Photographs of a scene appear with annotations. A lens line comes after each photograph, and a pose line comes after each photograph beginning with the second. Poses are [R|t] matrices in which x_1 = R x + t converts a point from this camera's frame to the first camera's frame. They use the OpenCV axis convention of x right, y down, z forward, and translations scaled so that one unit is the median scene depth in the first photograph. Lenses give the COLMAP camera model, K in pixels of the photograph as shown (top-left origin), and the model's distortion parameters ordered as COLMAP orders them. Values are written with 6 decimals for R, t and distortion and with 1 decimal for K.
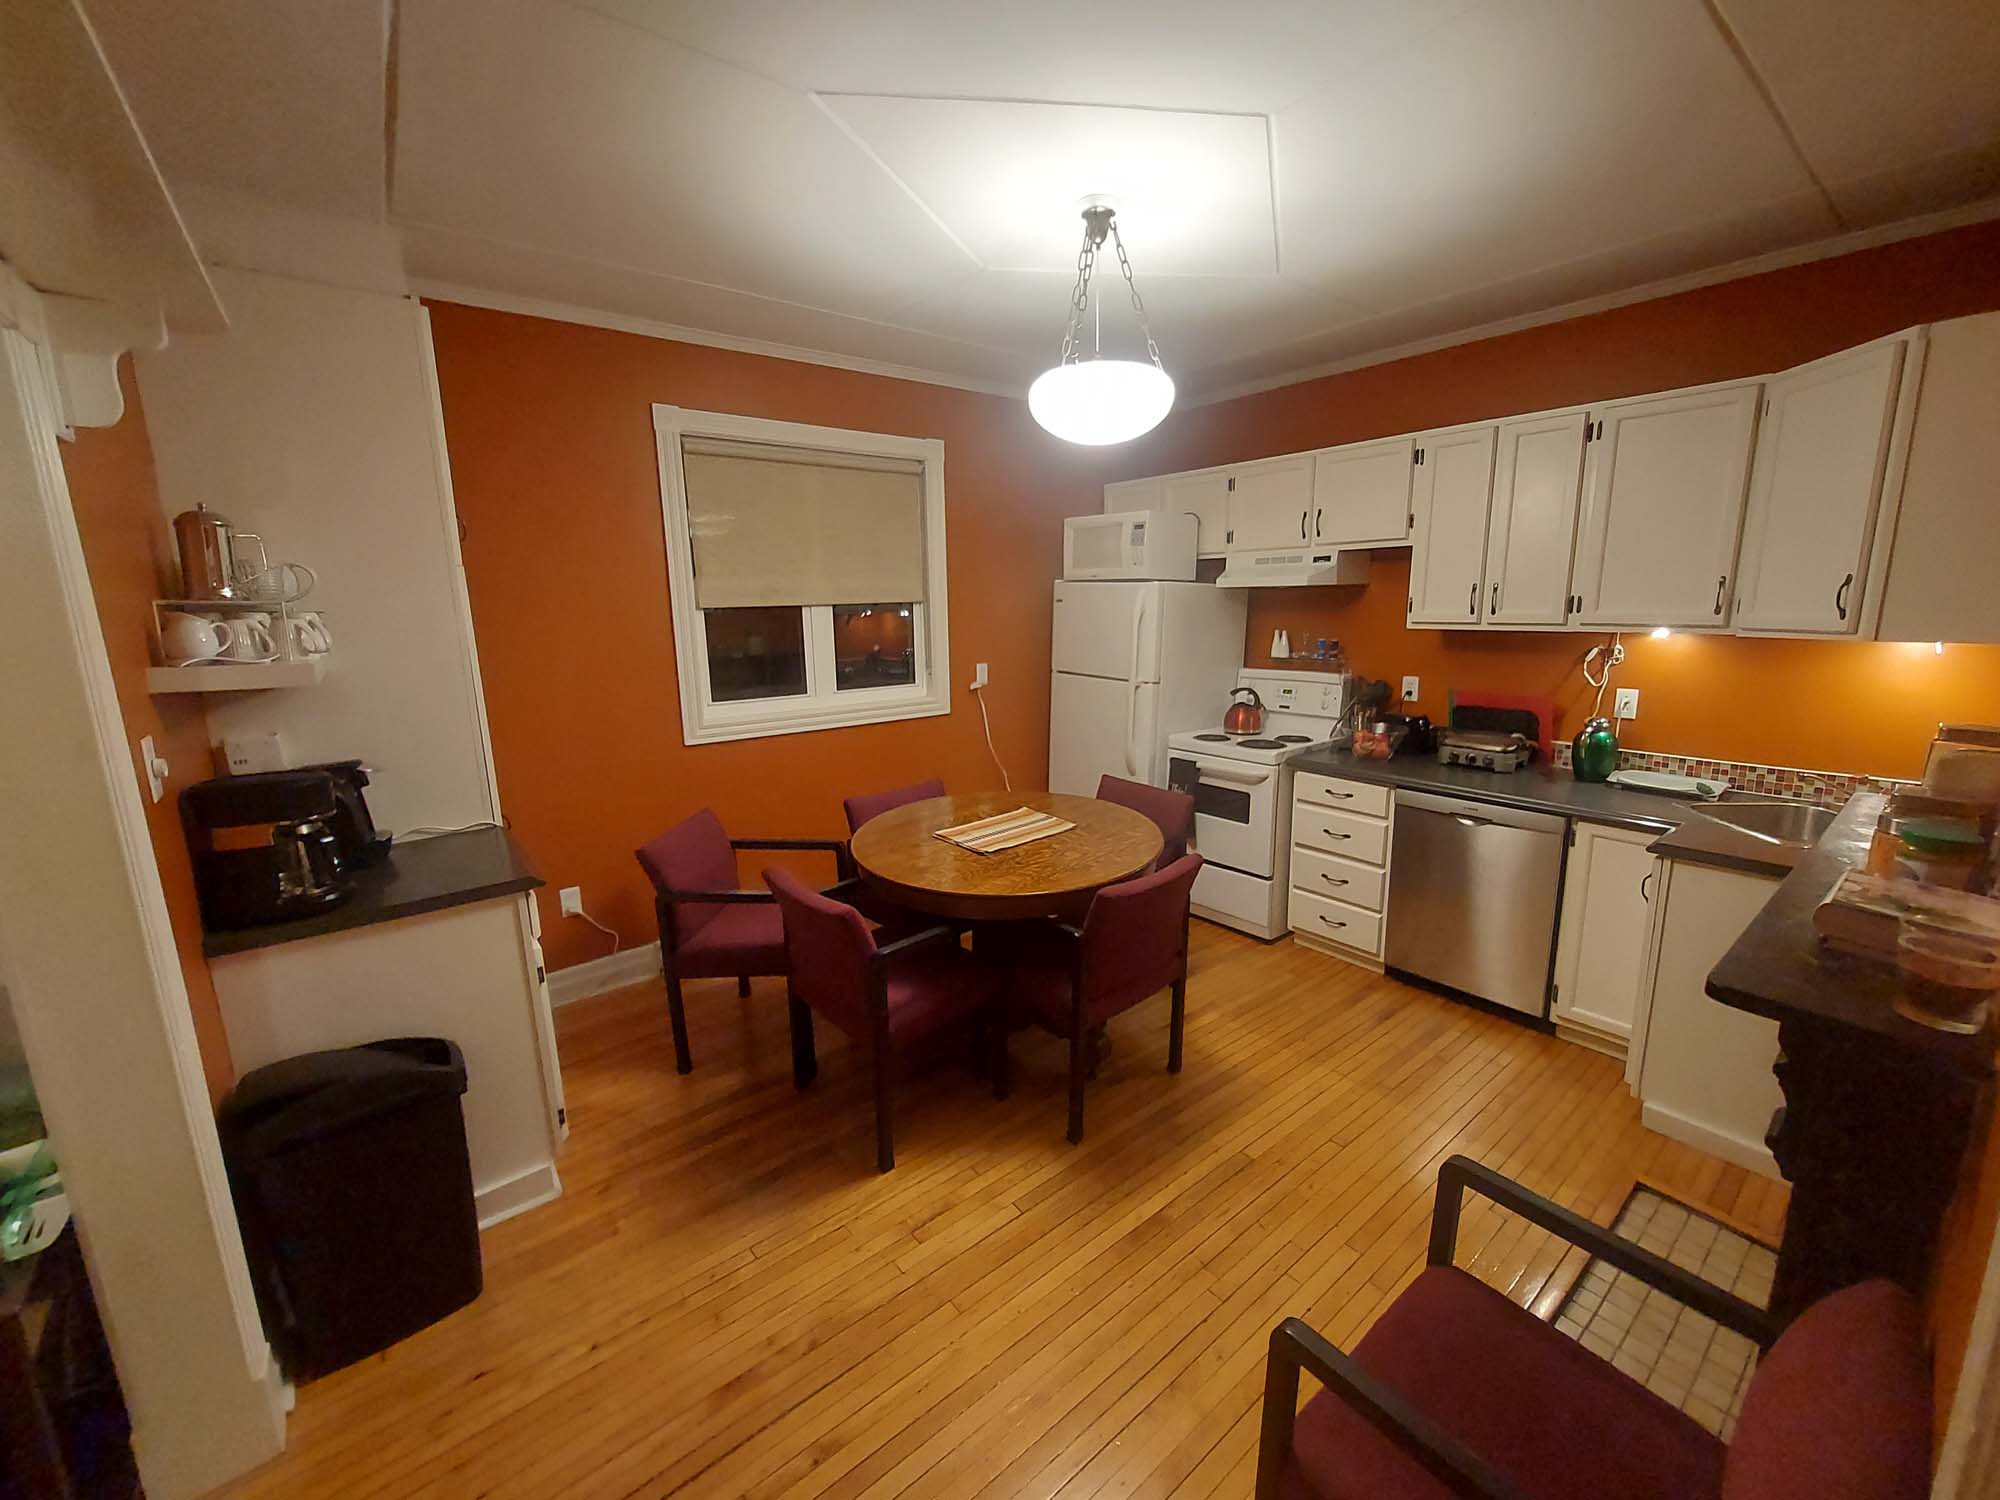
lens RADIAL K [[796.6, 0, 1018.4], [0, 796.6, 747.9], [0, 0, 1]] dist [0.001757, -0.000292]
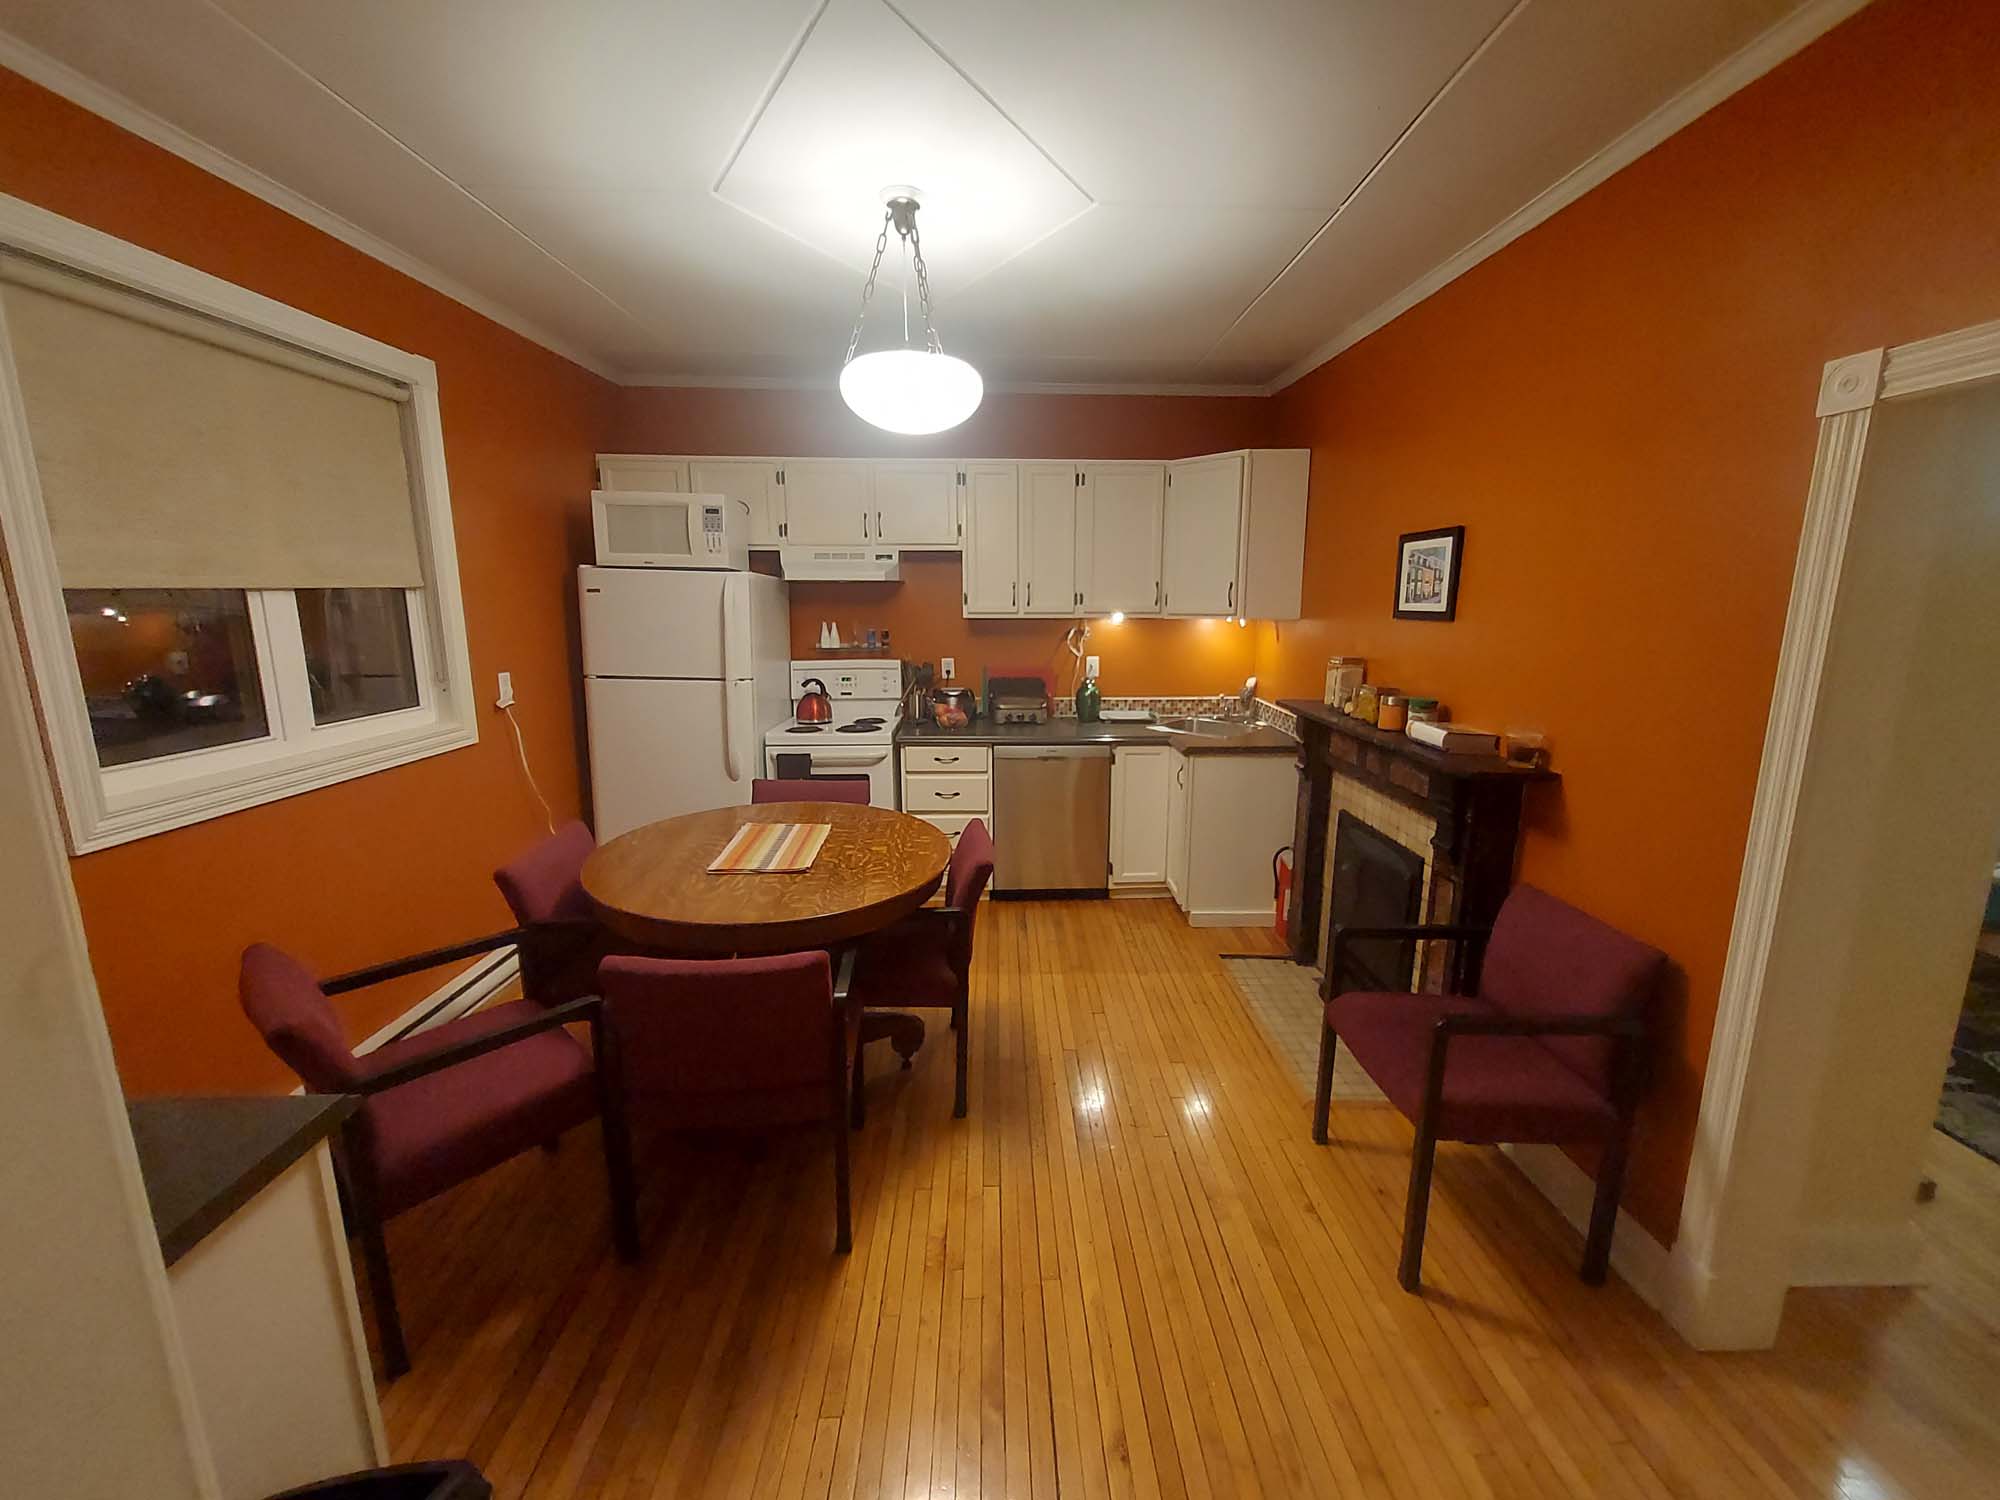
lens RADIAL K [[796.6, 0, 1018.5], [0, 796.6, 744.1], [0, 0, 1]] dist [0.001757, -0.000292]
pose [[0.594895, -0.133298, 0.792674, -0.430492], [0.139330, 0.988326, 0.061634, -0.020727], [-0.791636, 0.073777, 0.606523, 0.194064]]
